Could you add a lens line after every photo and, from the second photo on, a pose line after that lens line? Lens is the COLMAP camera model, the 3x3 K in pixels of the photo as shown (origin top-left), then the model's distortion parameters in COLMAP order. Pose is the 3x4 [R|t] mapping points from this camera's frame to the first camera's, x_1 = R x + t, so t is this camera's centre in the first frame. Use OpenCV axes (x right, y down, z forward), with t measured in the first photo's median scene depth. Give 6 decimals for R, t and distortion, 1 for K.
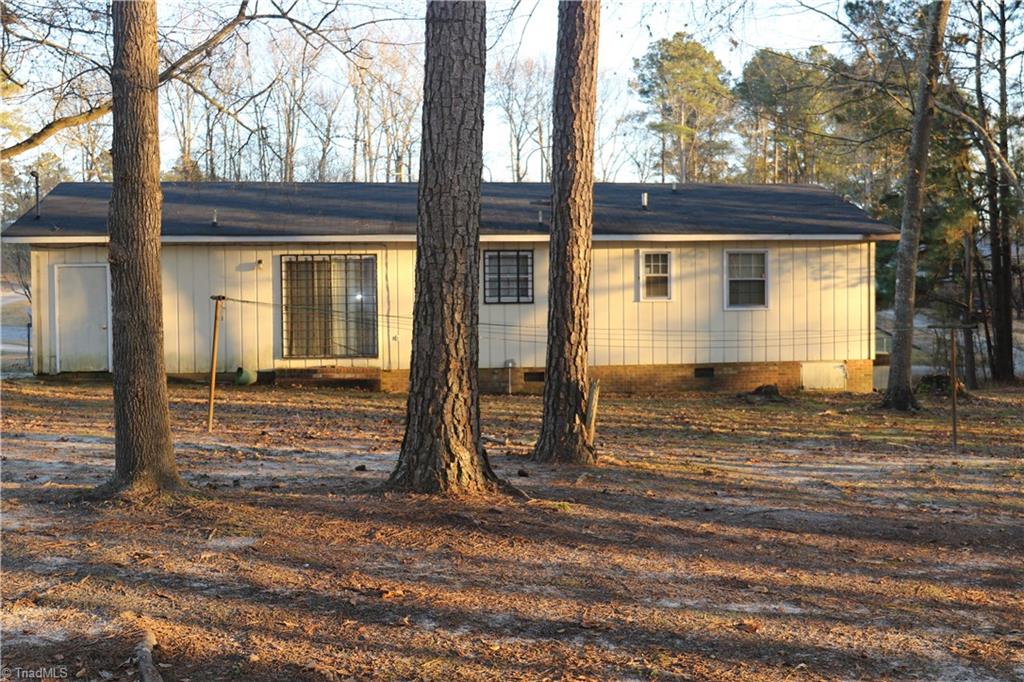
lens RADIAL K [[1118.3, 0, 516.9], [0, 1118.3, 341.5], [0, 0, 1]] dist [-0.122375, 0.120072]
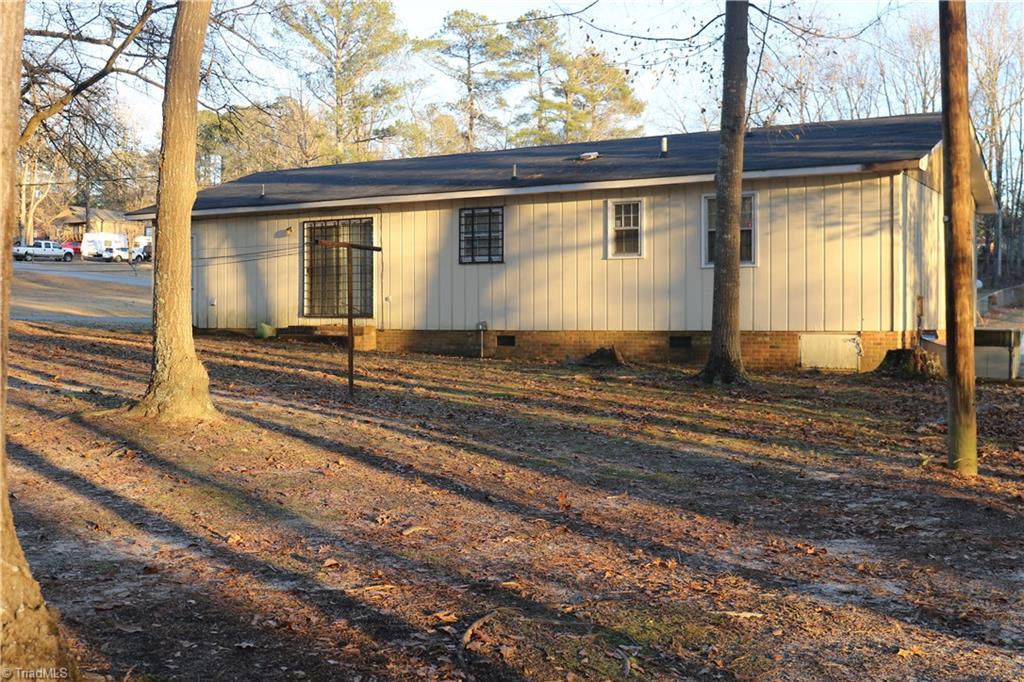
lens RADIAL K [[1118.3, 0, 516.9], [0, 1118.3, 341.5], [0, 0, 1]] dist [-0.122375, 0.120072]
pose [[0.778486, 0.029345, -0.626976, 0.618157], [-0.012206, 0.999425, 0.031621, 0.002383], [0.627544, -0.016964, 0.778397, 0.270230]]
